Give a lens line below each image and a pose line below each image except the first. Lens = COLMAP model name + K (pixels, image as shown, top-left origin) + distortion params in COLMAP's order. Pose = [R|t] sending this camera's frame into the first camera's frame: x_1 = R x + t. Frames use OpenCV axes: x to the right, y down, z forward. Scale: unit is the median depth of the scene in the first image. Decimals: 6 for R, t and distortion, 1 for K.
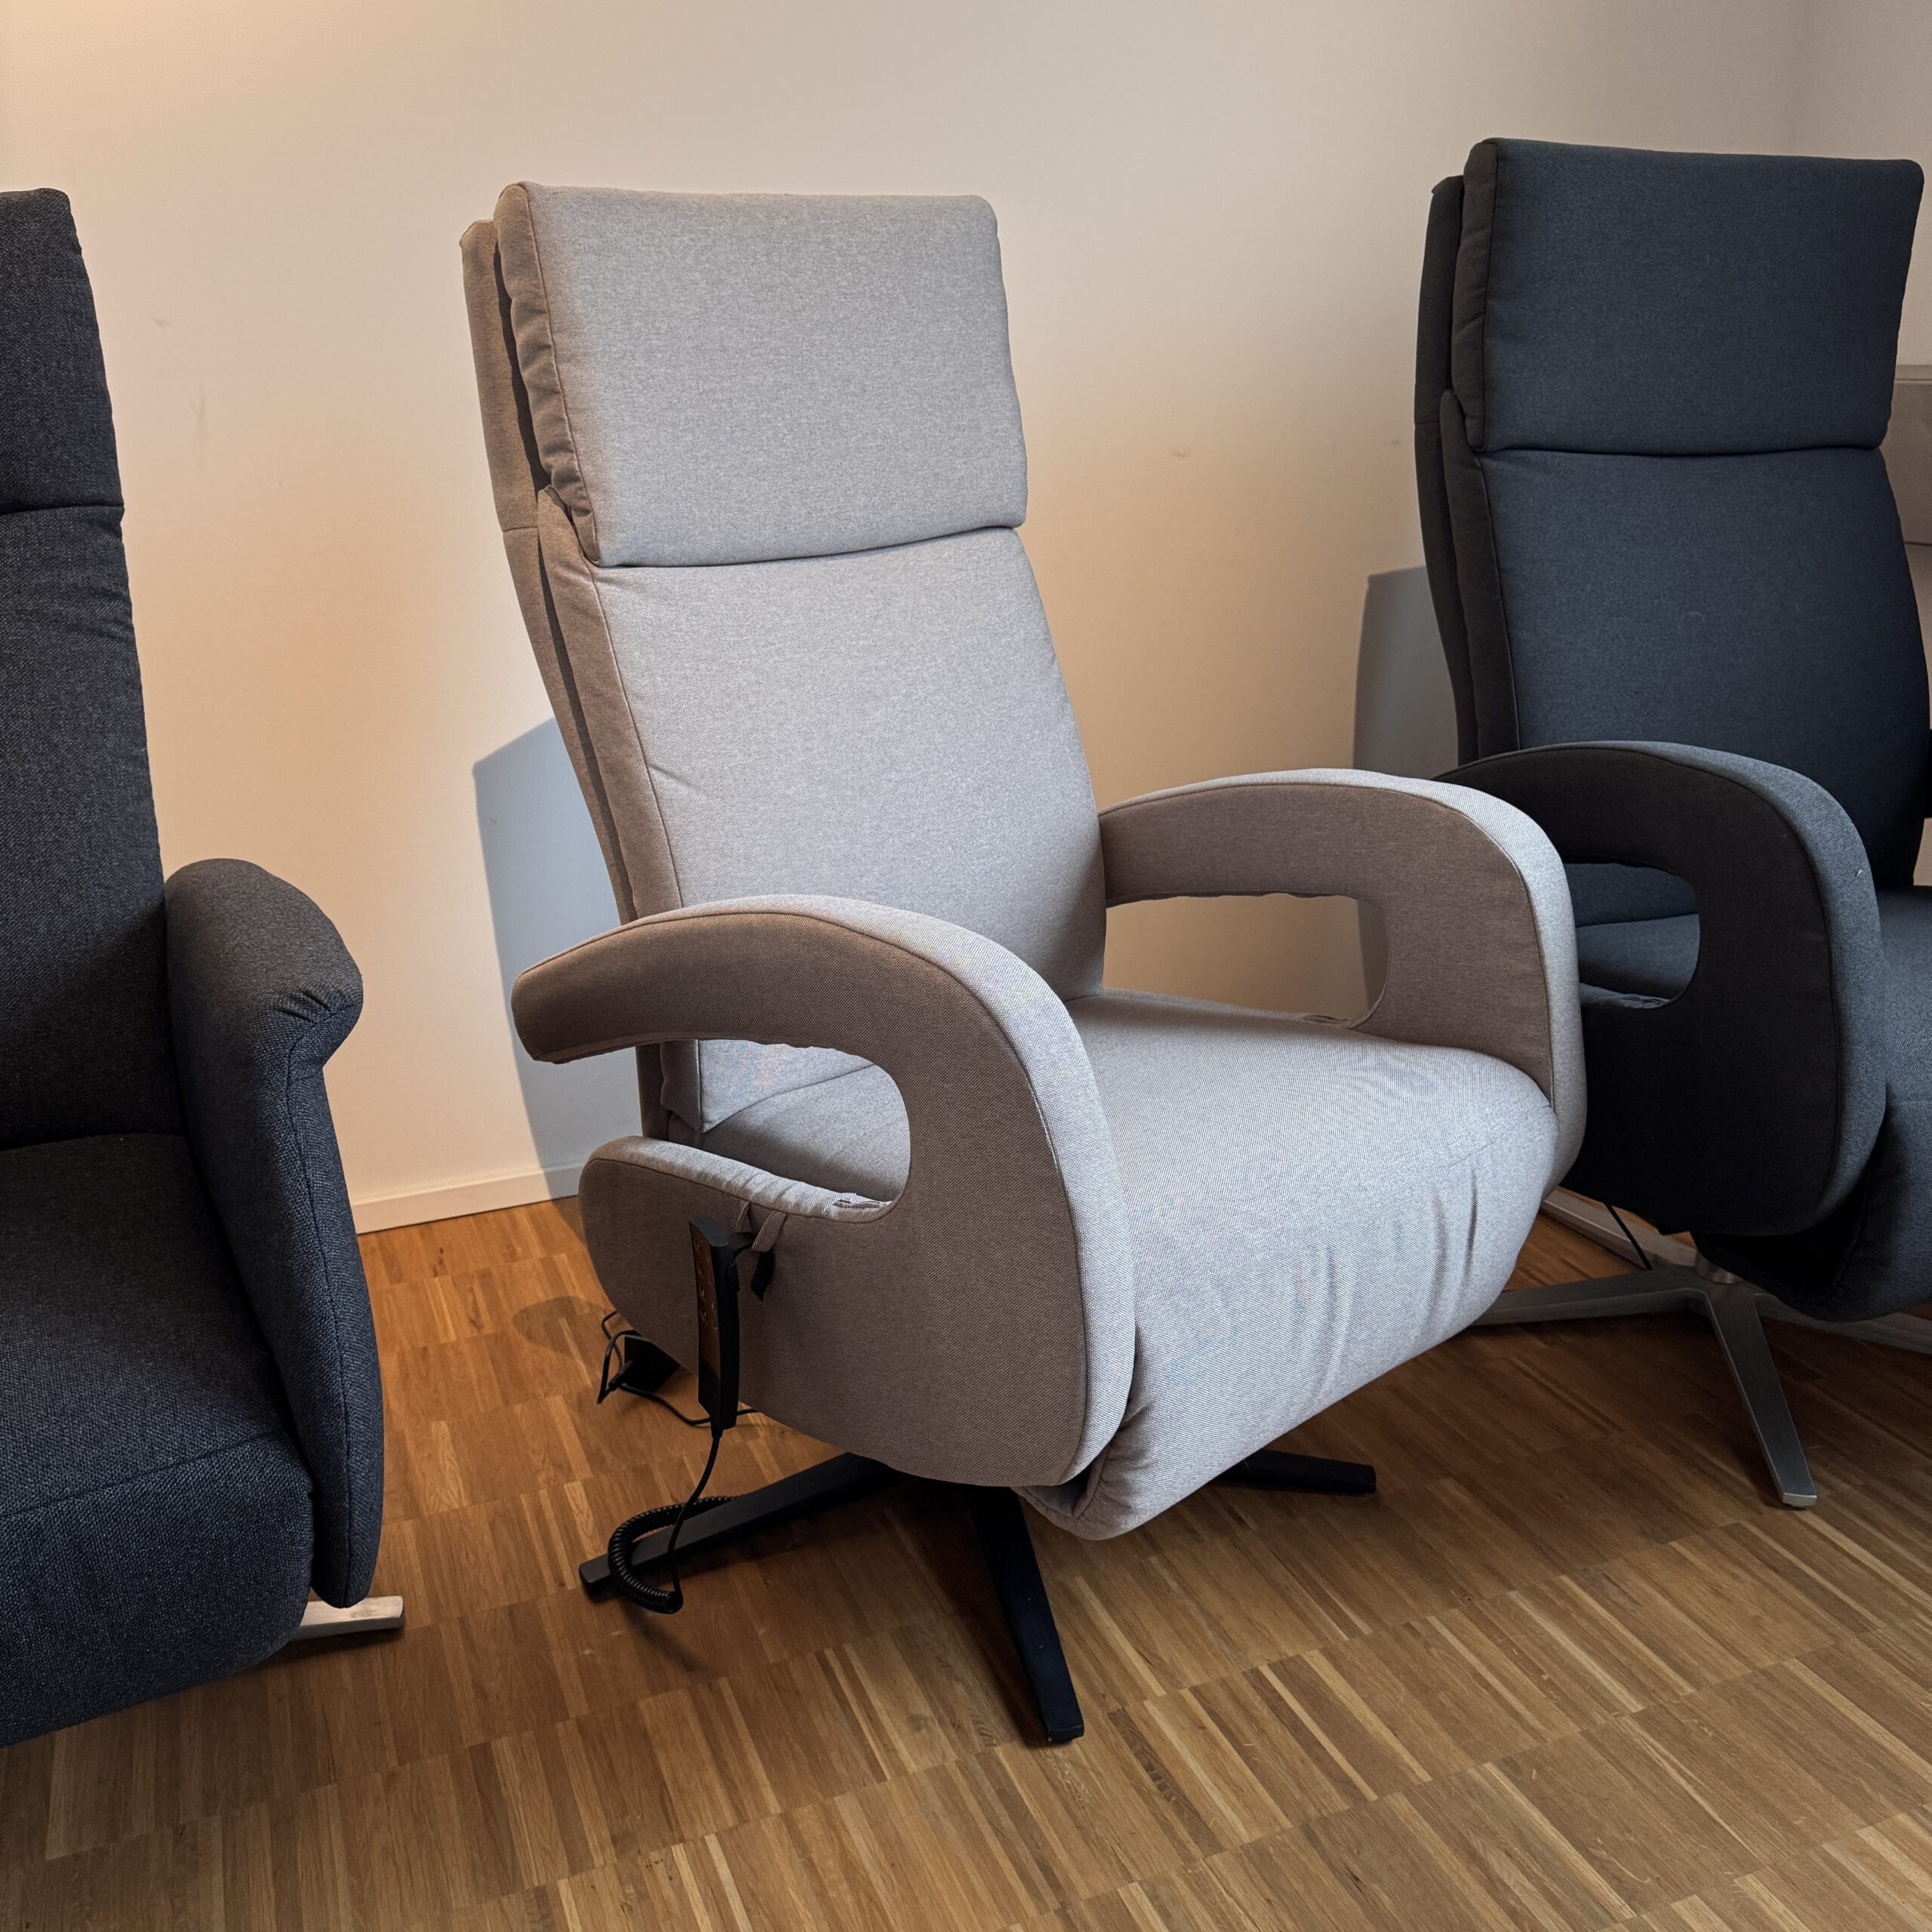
lens RADIAL K [[1890.0, 0, 968.1], [0, 1890.0, 989.7], [0, 0, 1]] dist [0.208412, -0.493268]
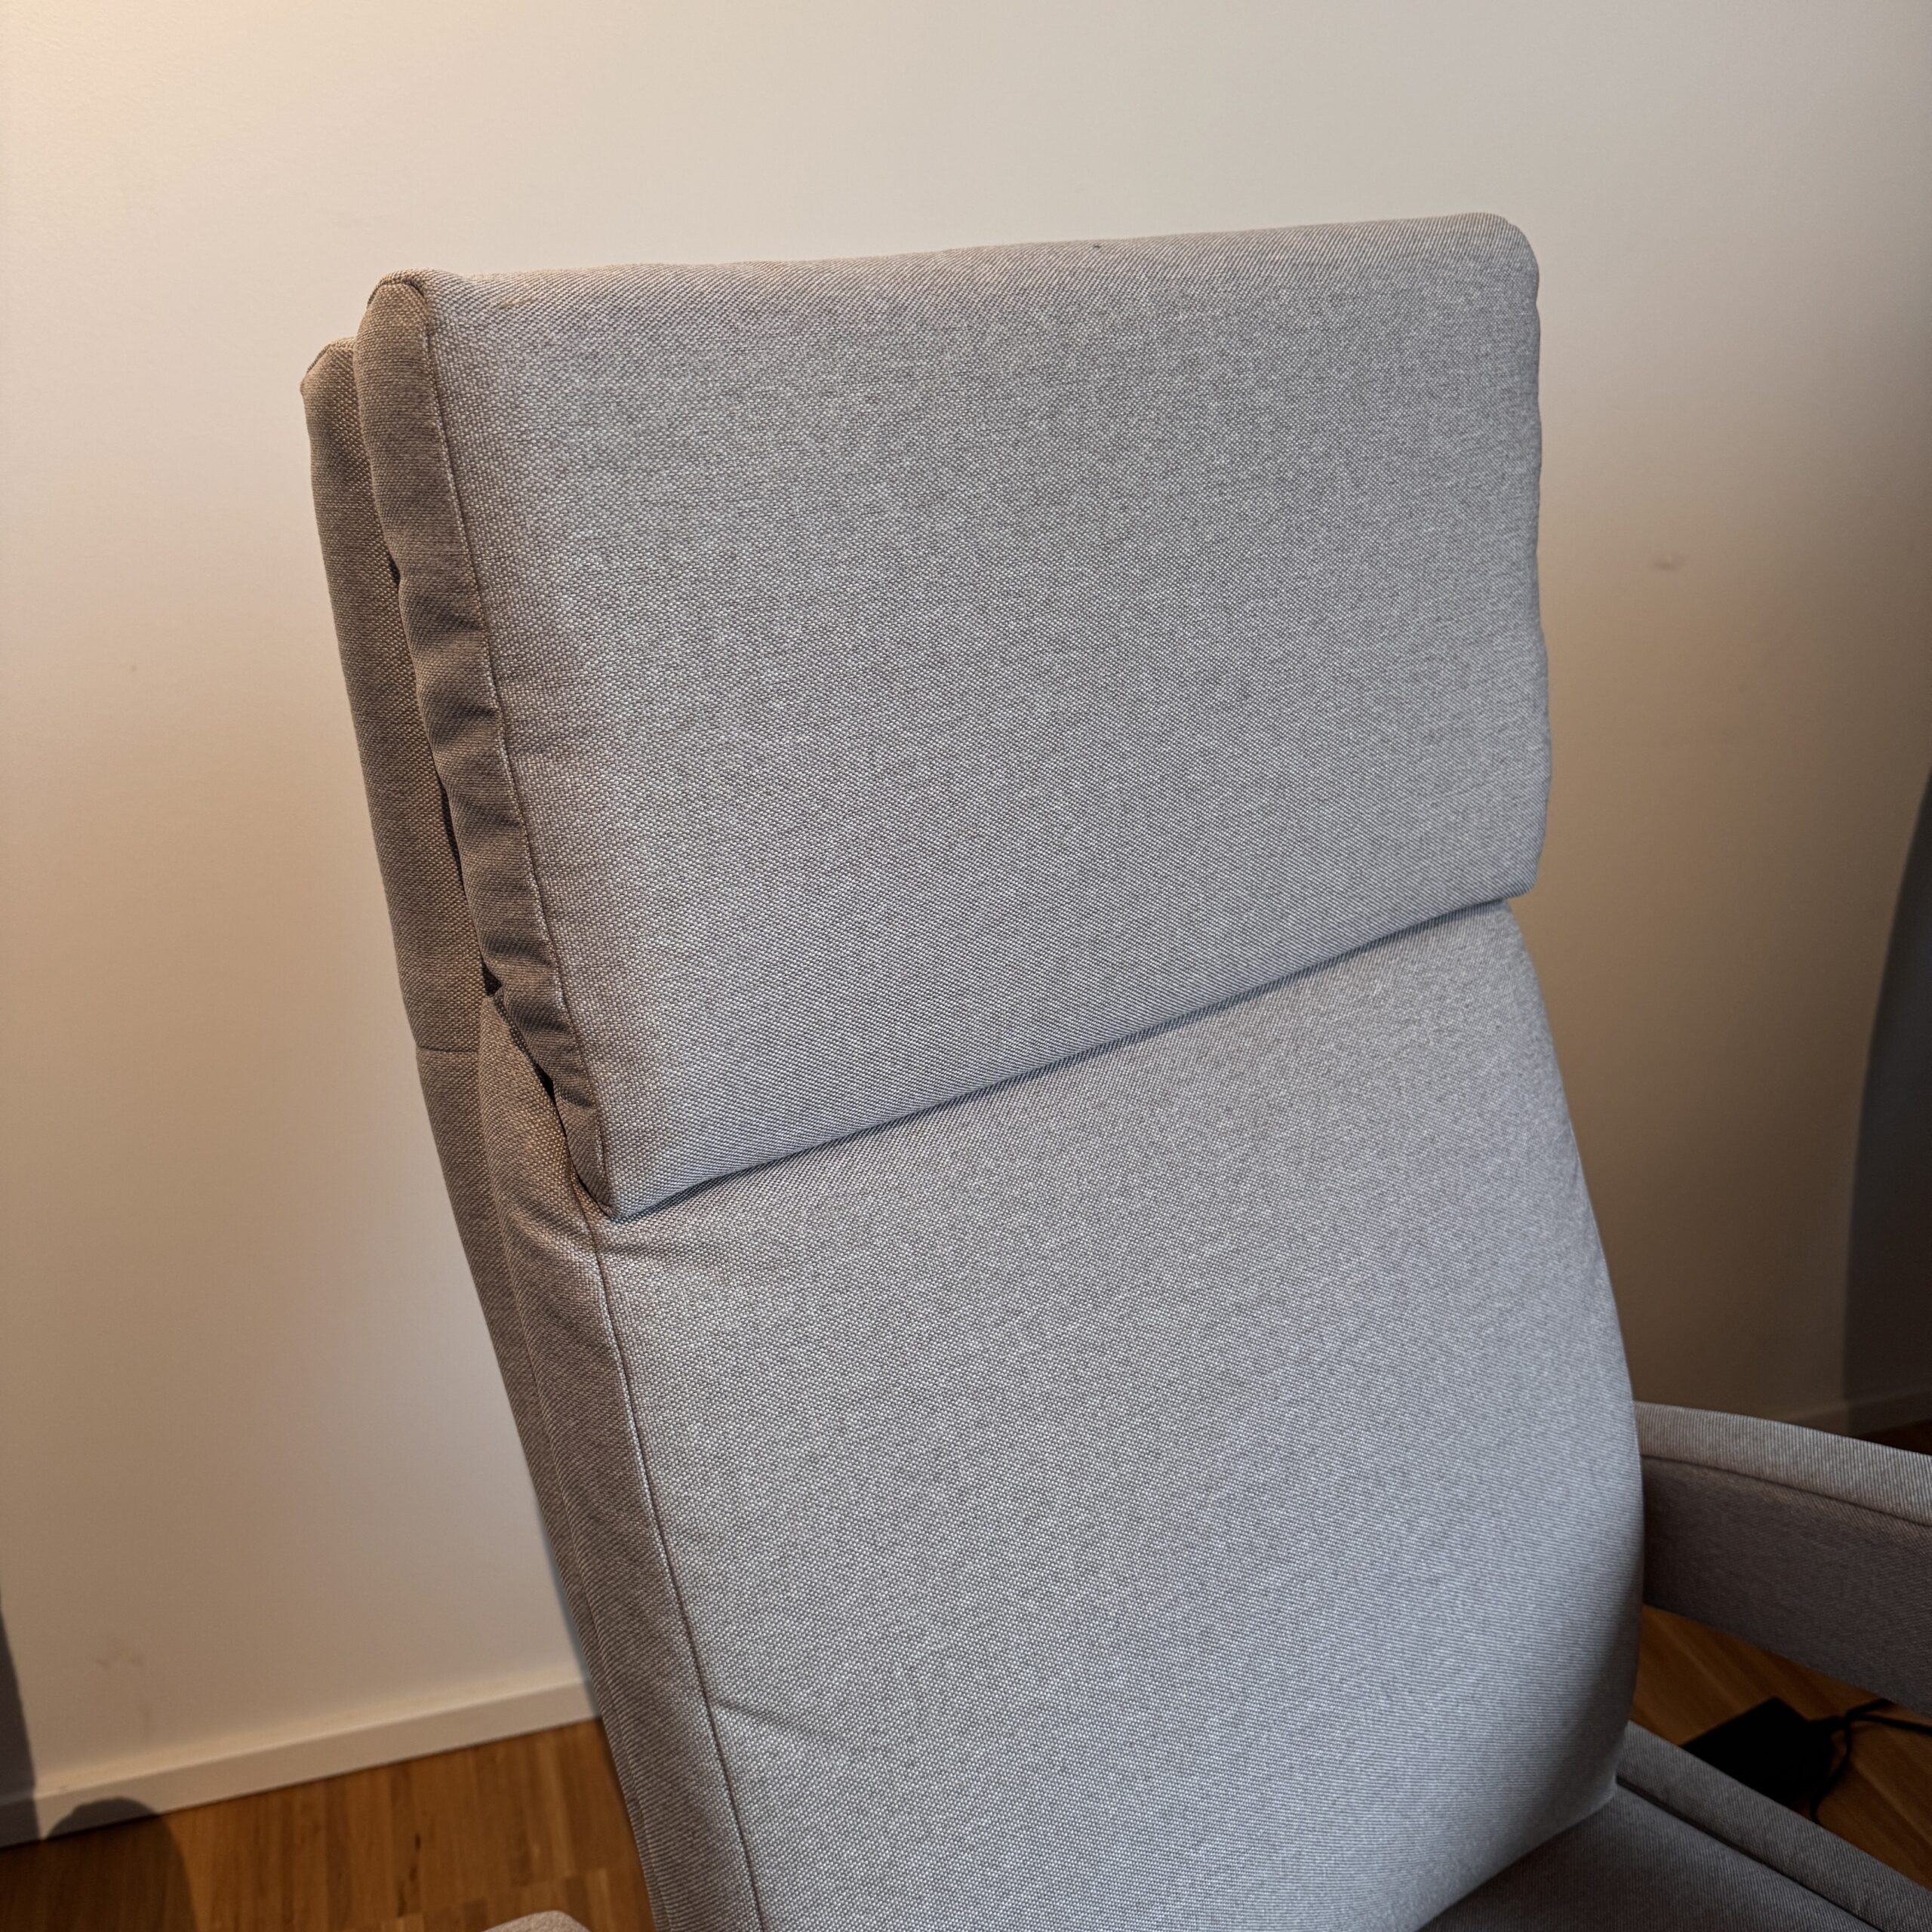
lens RADIAL K [[1890.0, 0, 968.1], [0, 1890.0, 989.7], [0, 0, 1]] dist [0.208412, -0.493268]
pose [[0.996200, 0.046328, -0.073746, -0.087303], [-0.040095, 0.995671, 0.083859, -0.296378], [0.077312, -0.080583, 0.993745, 0.590673]]
